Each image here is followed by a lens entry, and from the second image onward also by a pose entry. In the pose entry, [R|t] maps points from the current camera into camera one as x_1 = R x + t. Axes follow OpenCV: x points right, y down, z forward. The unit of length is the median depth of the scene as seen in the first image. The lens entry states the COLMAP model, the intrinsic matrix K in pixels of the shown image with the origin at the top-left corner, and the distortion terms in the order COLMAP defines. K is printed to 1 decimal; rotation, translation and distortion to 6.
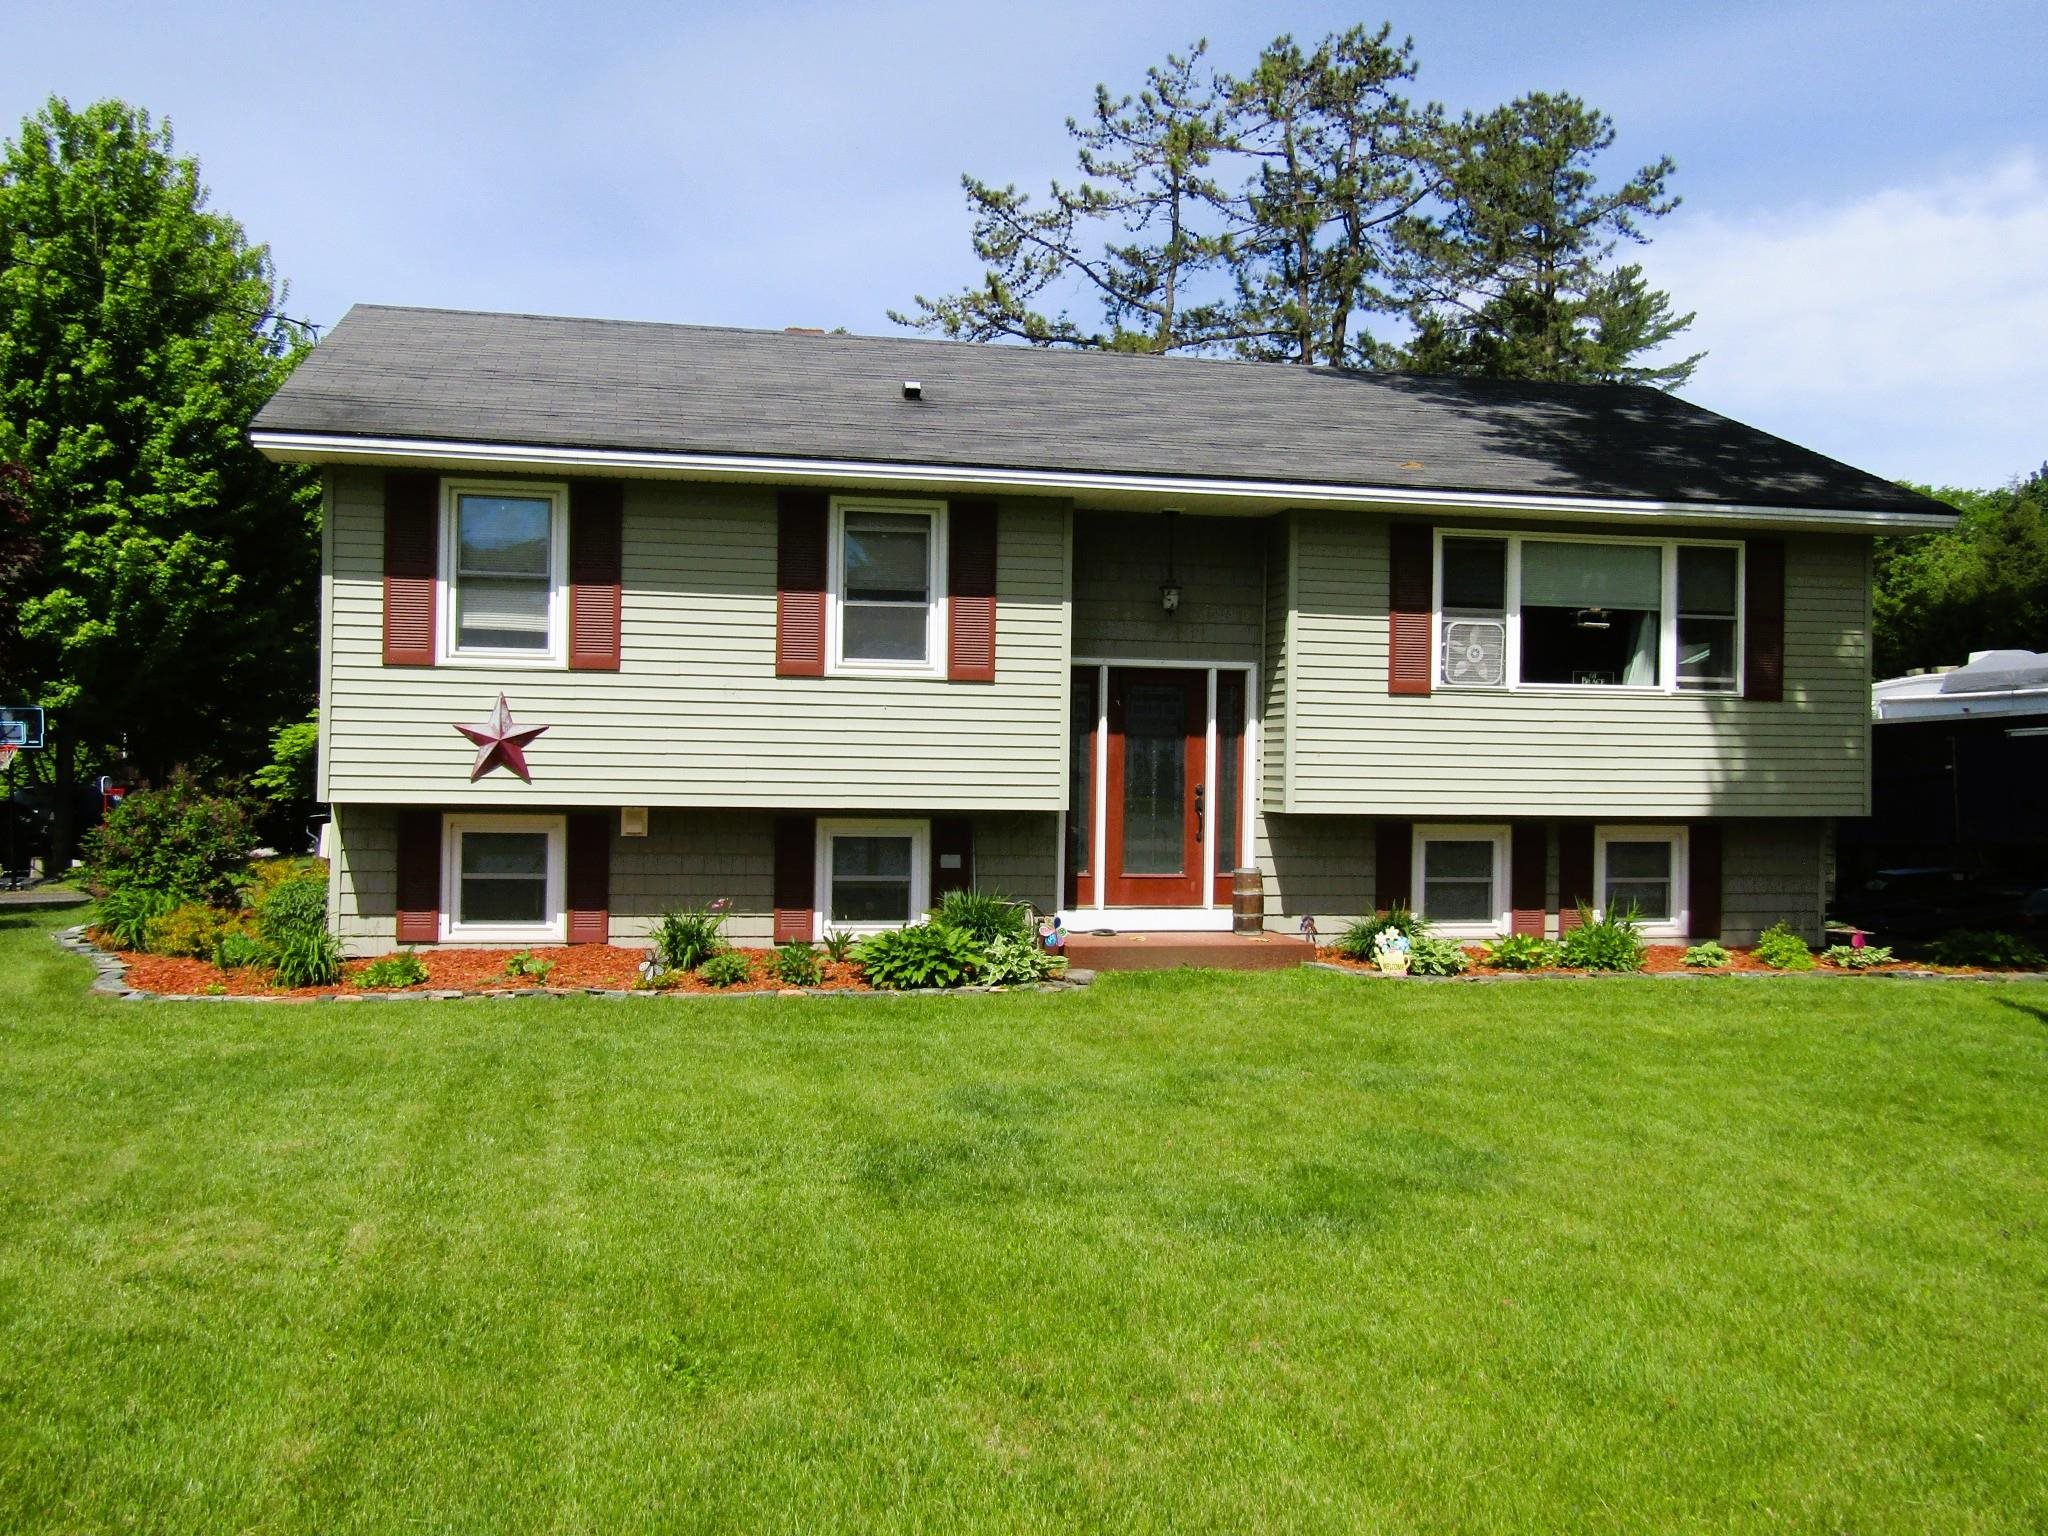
lens RADIAL K [[1858.6, 0, 1023.0], [0, 1858.6, 776.4], [0, 0, 1]] dist [-0.007037, -0.009978]
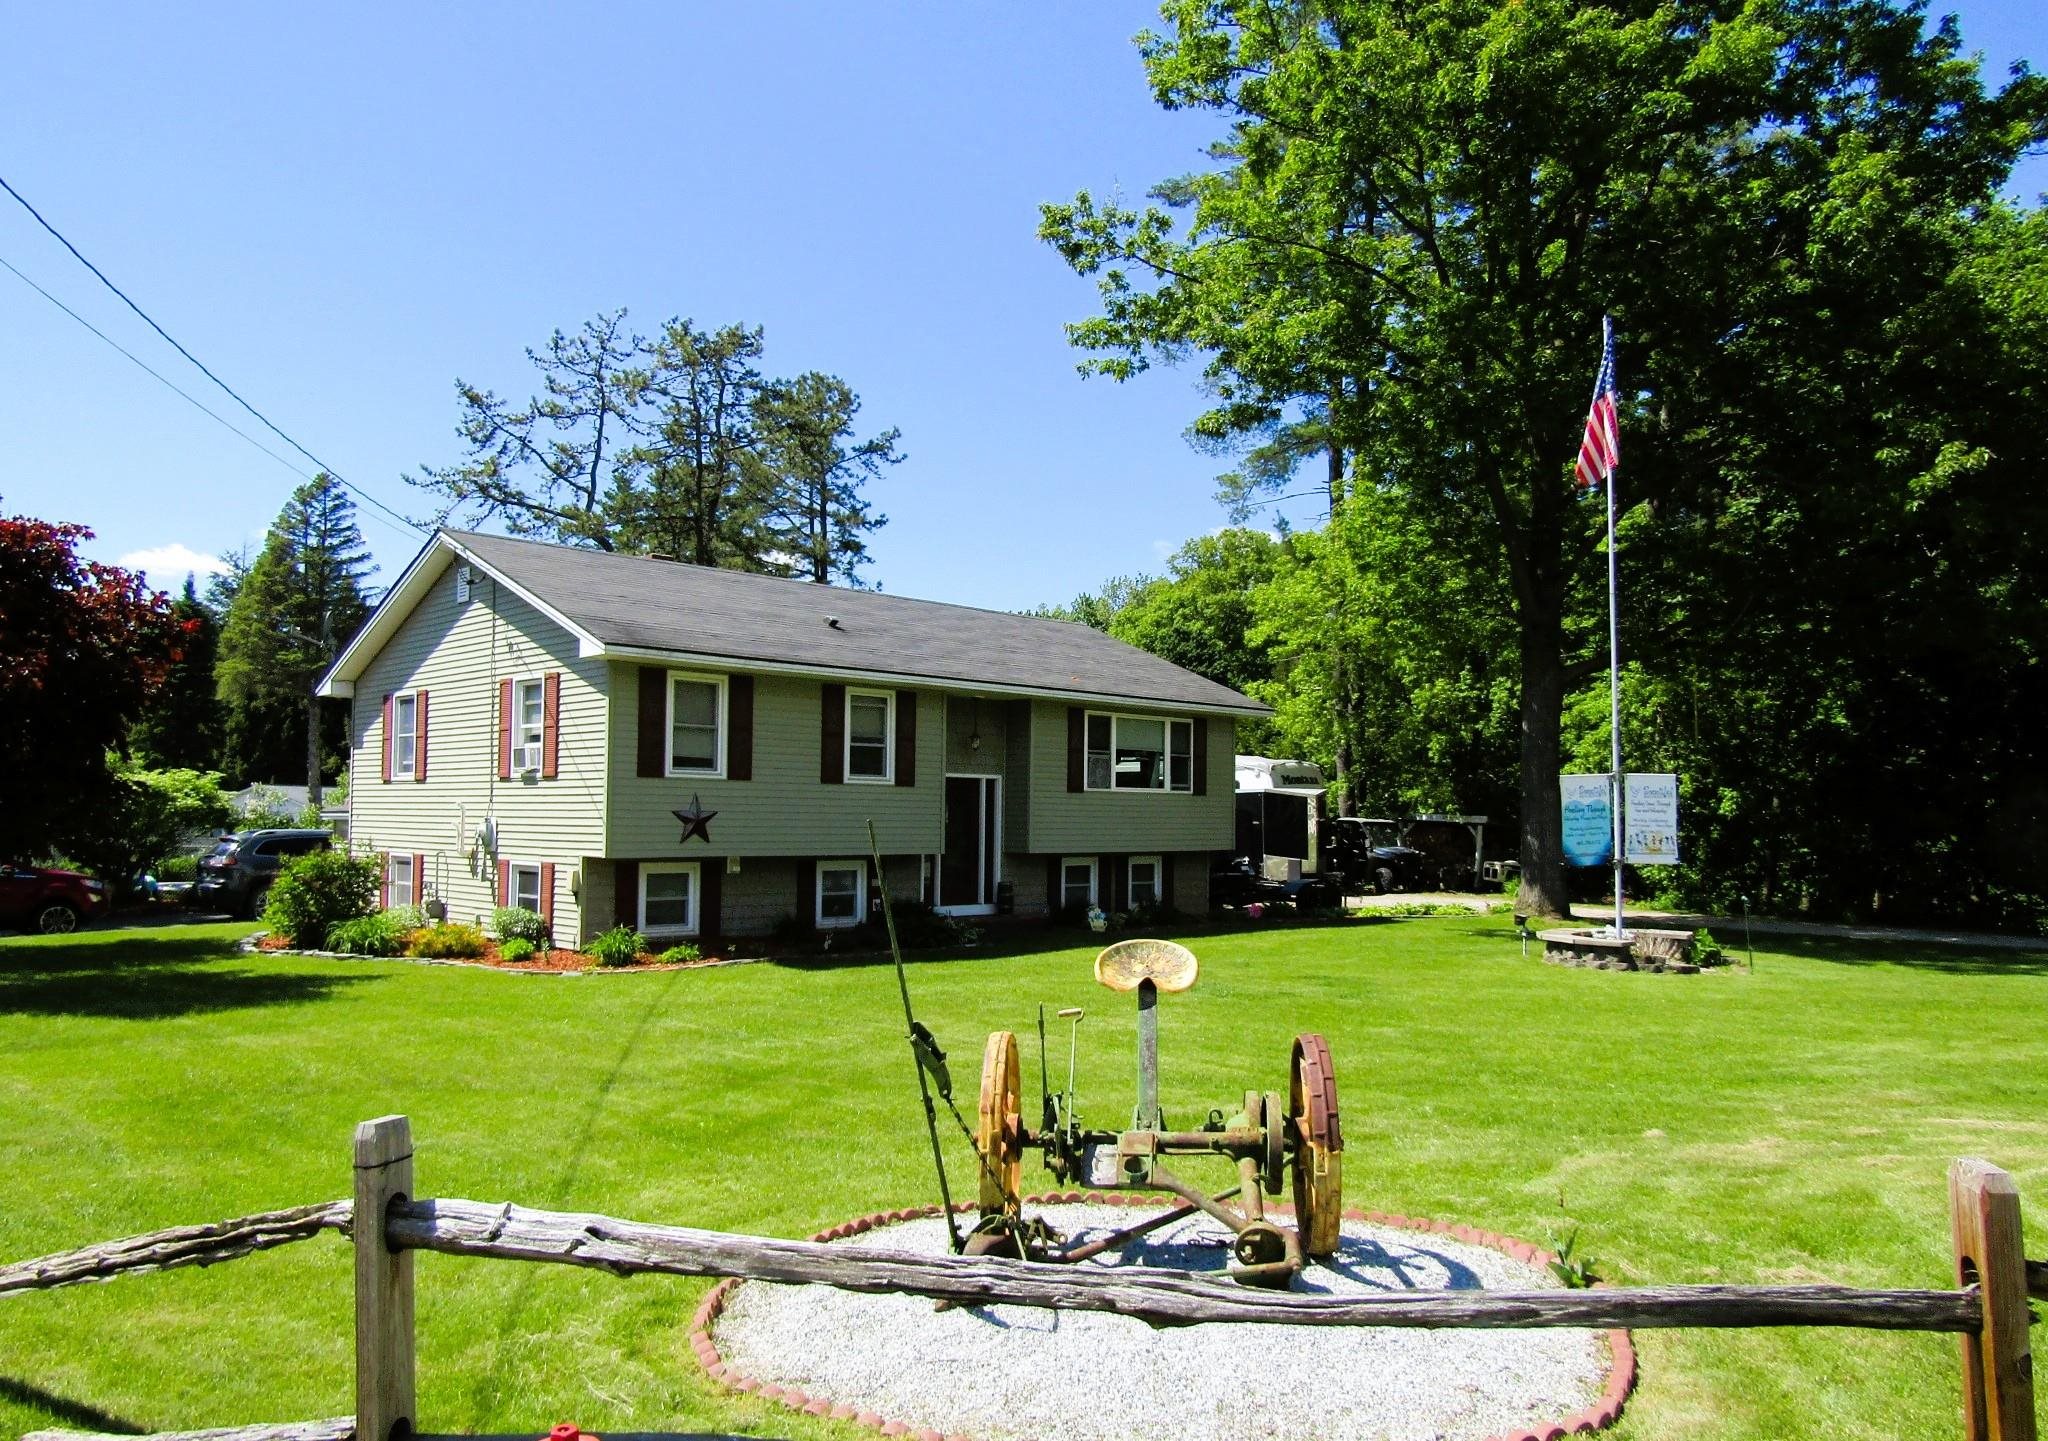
lens RADIAL K [[1463.9, 0, 1026.1], [0, 1463.9, 767.6], [0, 0, 1]] dist [0.027464, -0.105444]
pose [[0.842631, 0.013322, 0.538326, -0.680590], [0.002723, 0.999576, -0.028999, -0.025210], [-0.538484, 0.025901, 0.842237, -0.300470]]
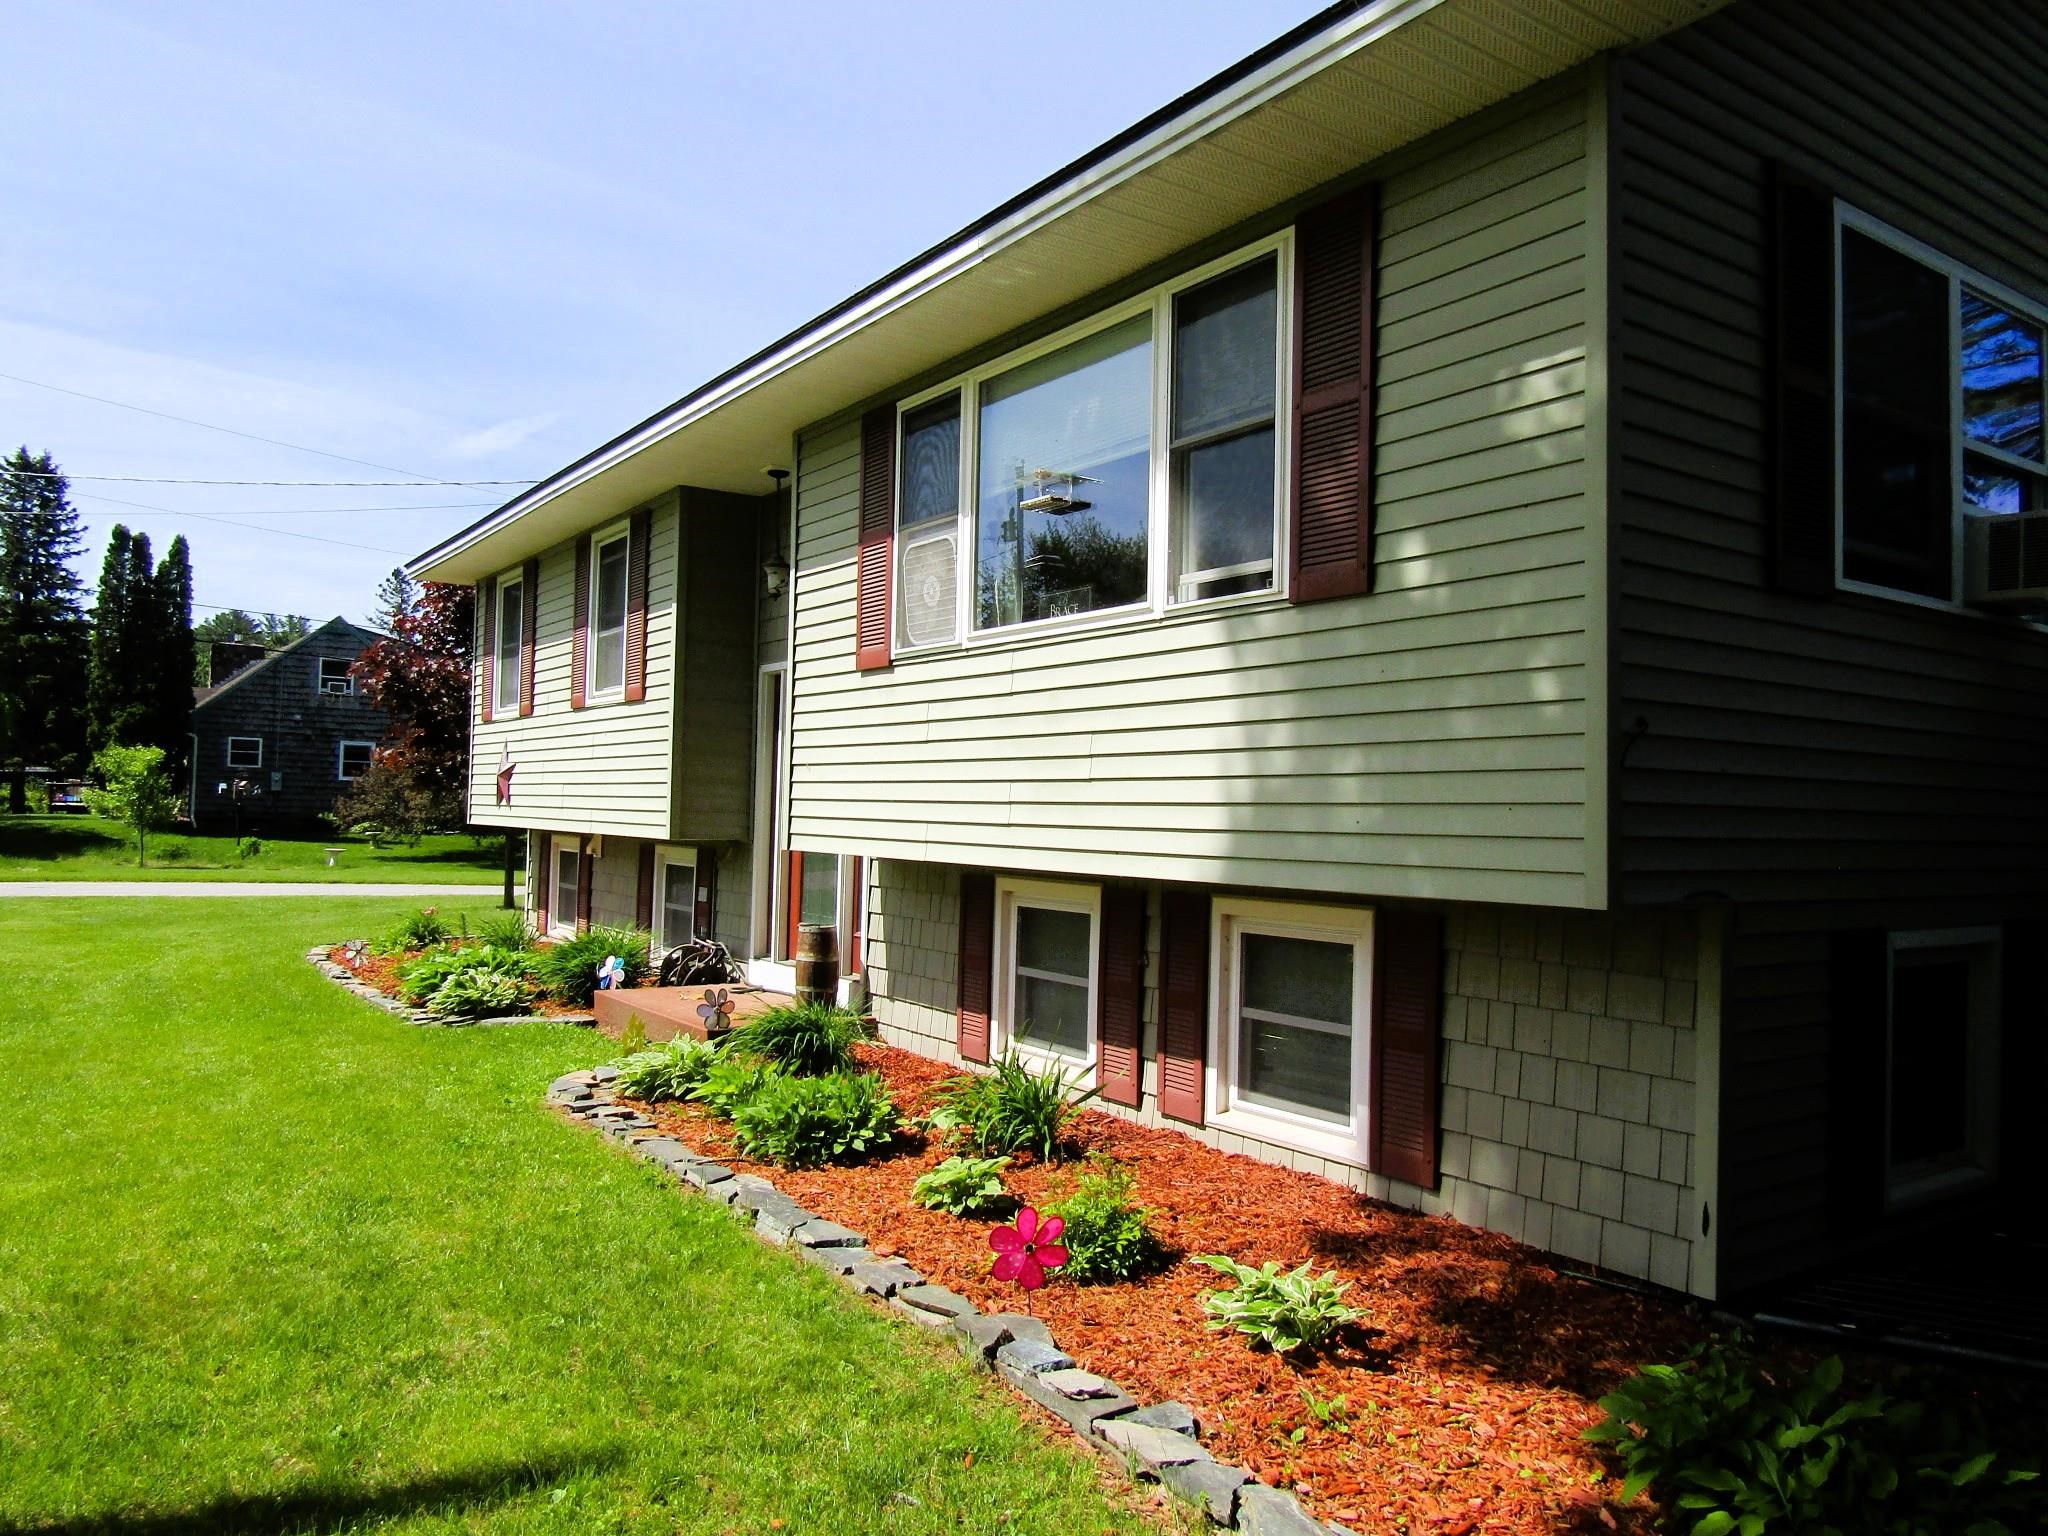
lens RADIAL K [[1447.5, 0, 1028.8], [0, 1447.5, 772.6], [0, 0, 1]] dist [-0.005329, 0.002020]
pose [[0.378615, -0.030456, -0.925053, 0.682622], [-0.020169, 0.998950, -0.041144, 0.010732], [0.925335, 0.034235, 0.377603, 0.851052]]
